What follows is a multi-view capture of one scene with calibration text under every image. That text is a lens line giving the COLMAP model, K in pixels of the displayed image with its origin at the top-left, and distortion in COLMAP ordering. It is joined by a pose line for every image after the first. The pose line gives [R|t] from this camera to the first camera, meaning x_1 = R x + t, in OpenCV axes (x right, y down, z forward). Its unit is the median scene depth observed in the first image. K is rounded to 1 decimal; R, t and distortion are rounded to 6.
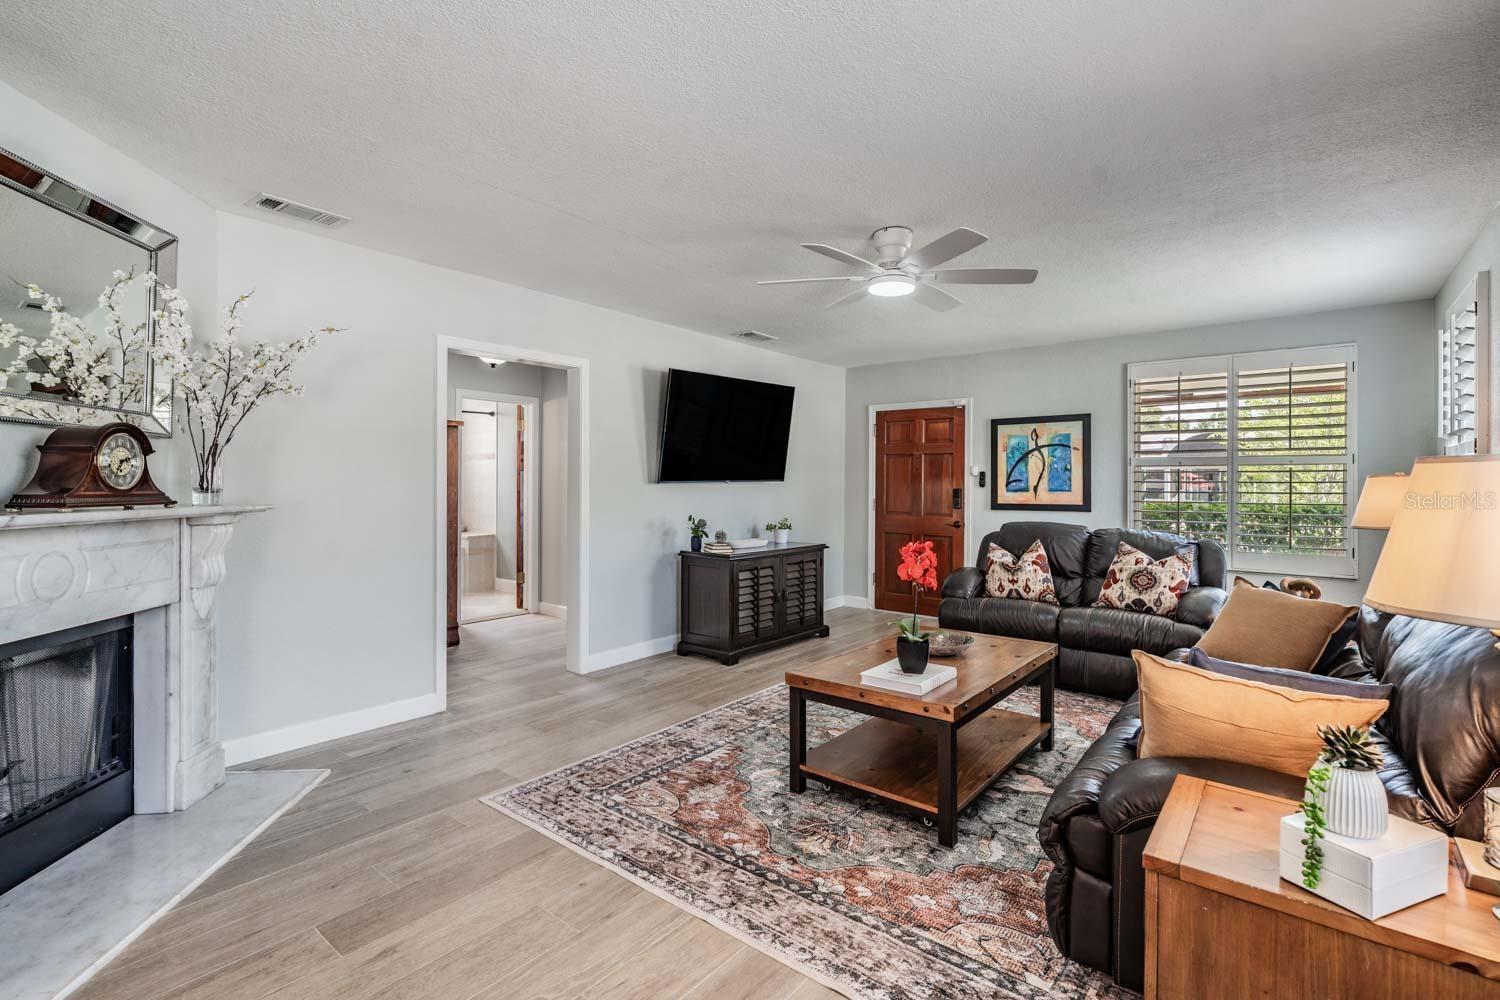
lens RADIAL K [[684.8, 0, 749.5], [0, 684.8, 489.3], [0, 0, 1]] dist [-0.018513, -0.000011]
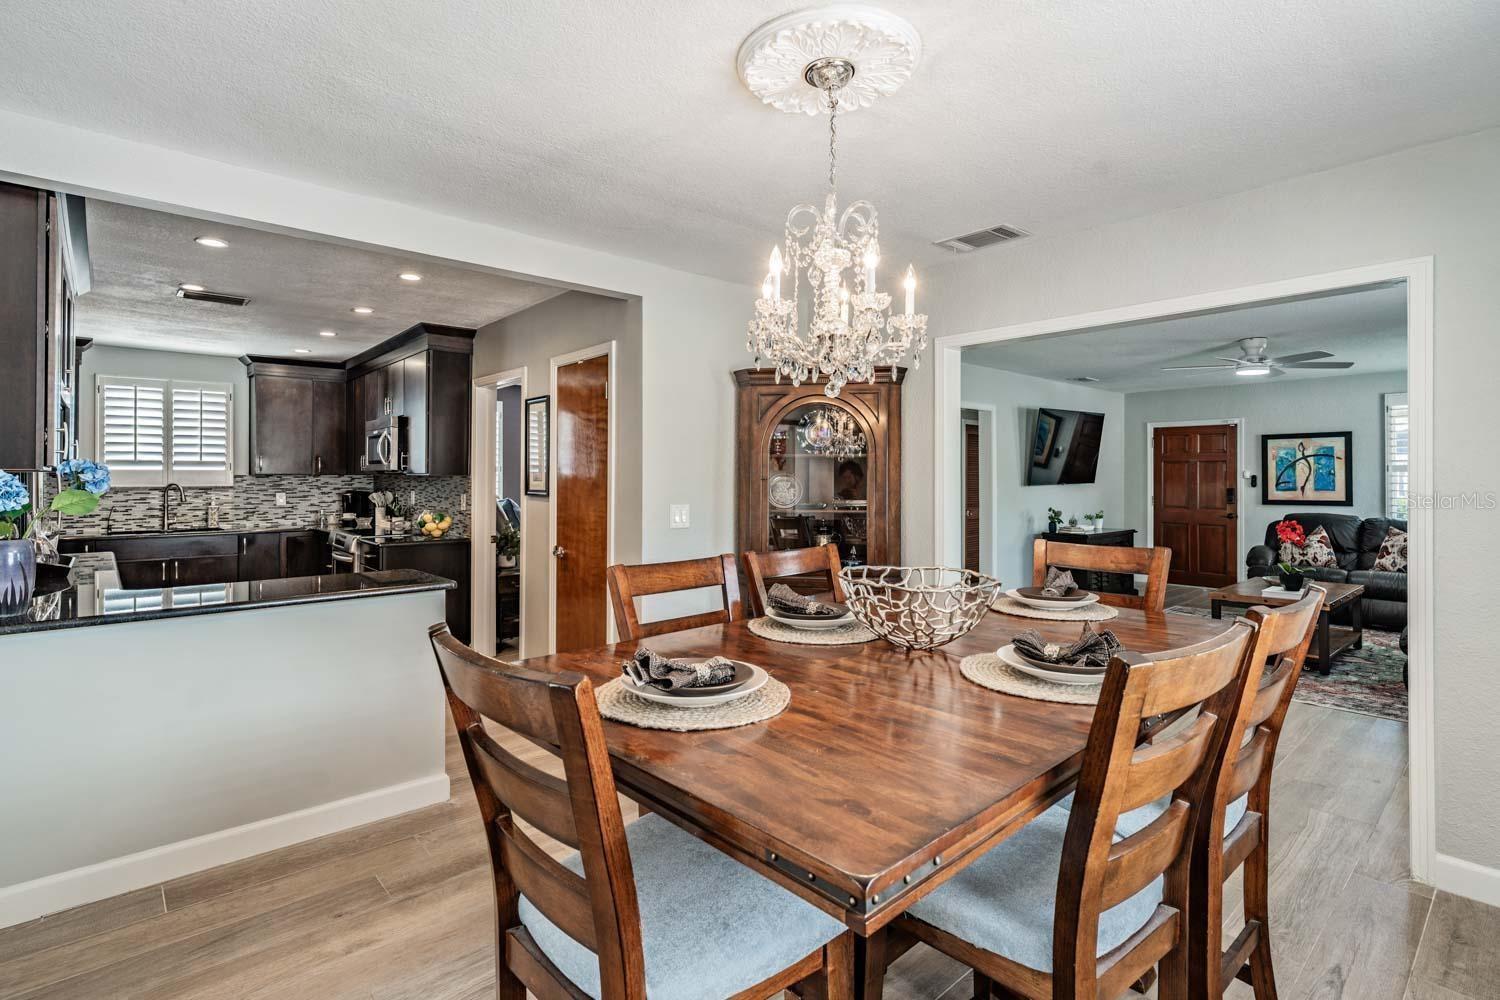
lens RADIAL K [[739.9, 0, 745.2], [0, 739.9, 475.6], [0, 0, 1]] dist [-0.002395, -0.000040]
pose [[0.989361, -0.003931, -0.145425, -0.576519], [0.001995, 0.999907, -0.013459, -0.011553], [0.145465, 0.013026, 0.989278, -0.740518]]
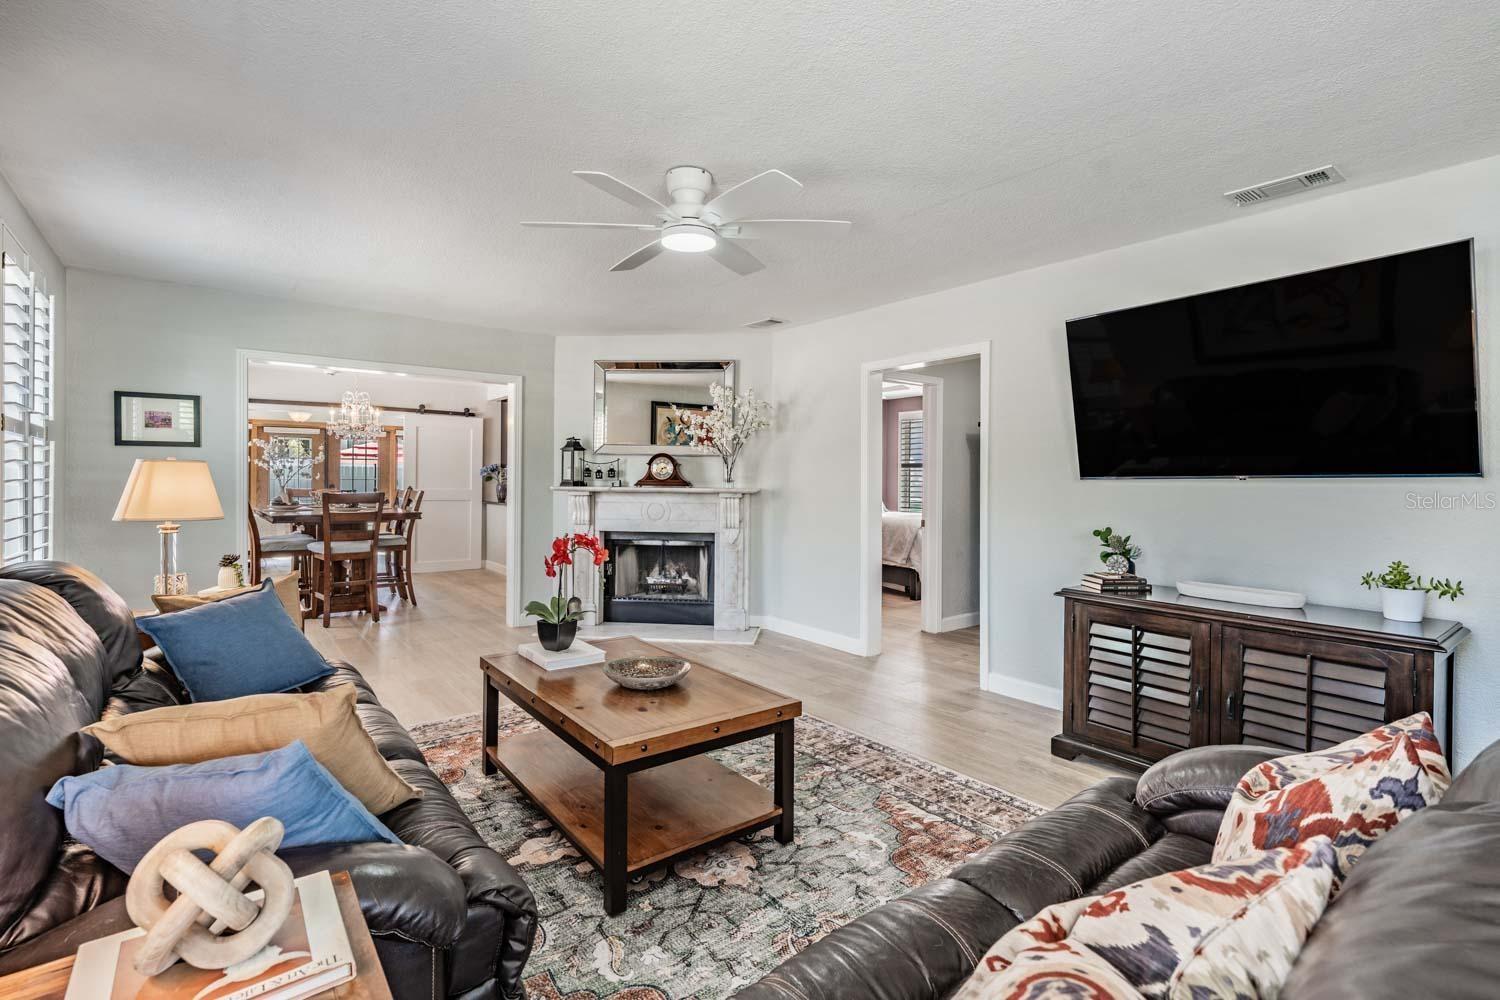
lens RADIAL K [[696.8, 0, 740.1], [0, 696.8, 475.9], [0, 0, 1]] dist [0.001687, 0.000021]
pose [[-0.232132, -0.005311, -0.972670, 0.854268], [-0.015229, 0.999882, -0.001825, -0.007287], [0.972565, 0.014389, -0.232186, 1.046469]]
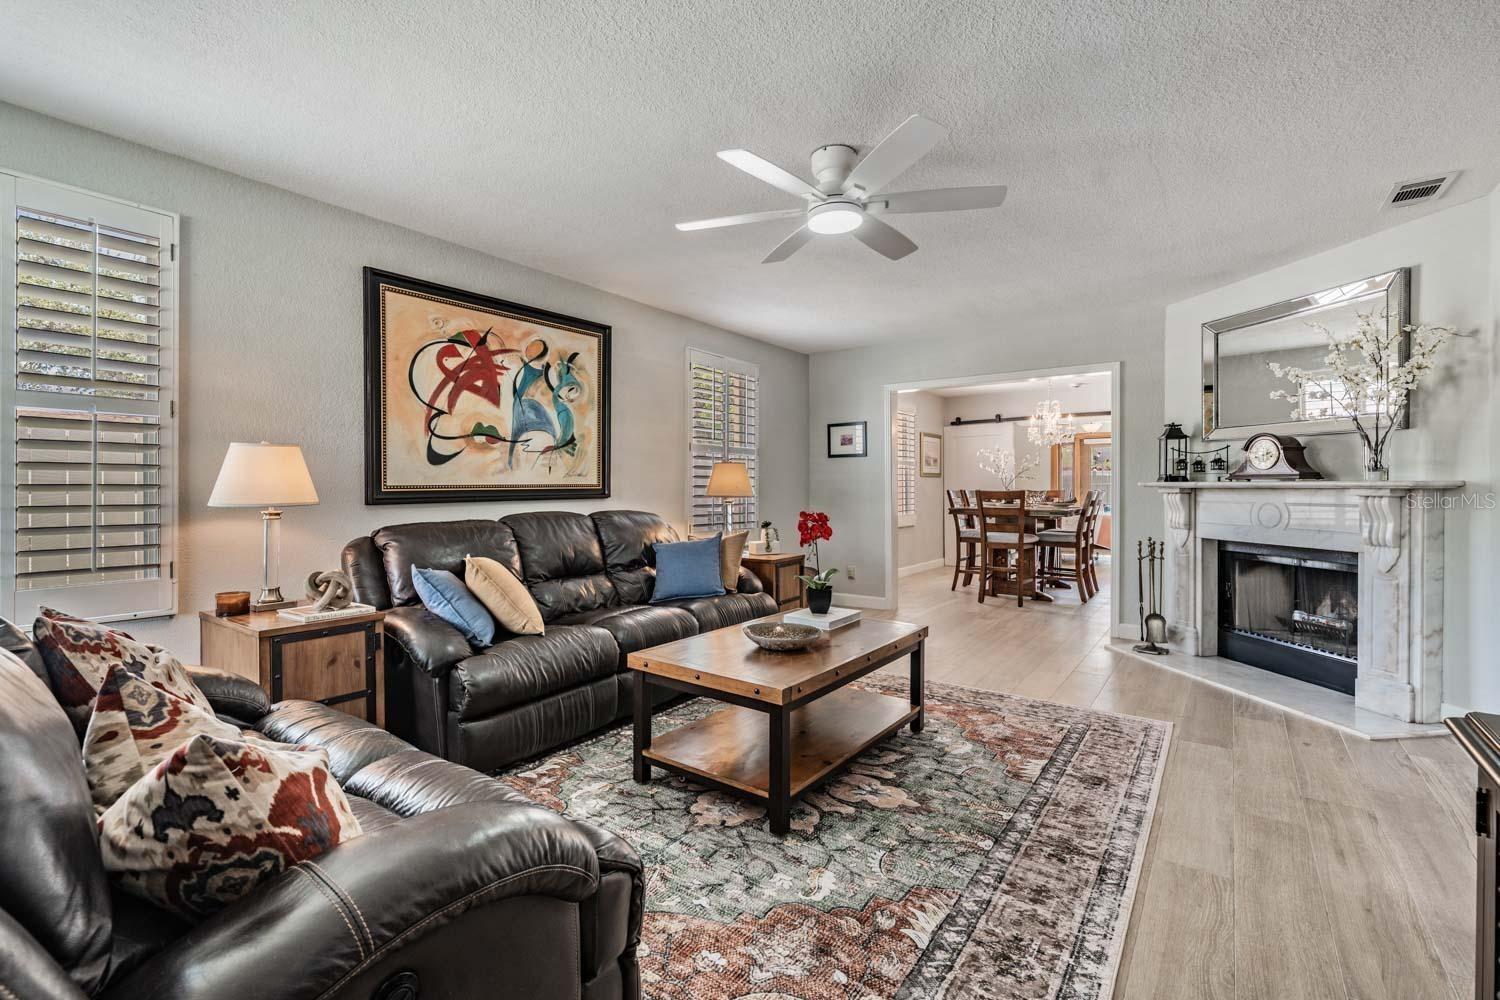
lens RADIAL K [[660.2, 0, 741.9], [0, 660.2, 484.1], [0, 0, 1]] dist [0.003076, 0.000139]
pose [[-0.999341, -0.000794, -0.036277, 0.291771], [-0.000956, 0.999990, 0.004440, 0.016684], [0.036274, 0.004471, -0.999332, 1.505638]]
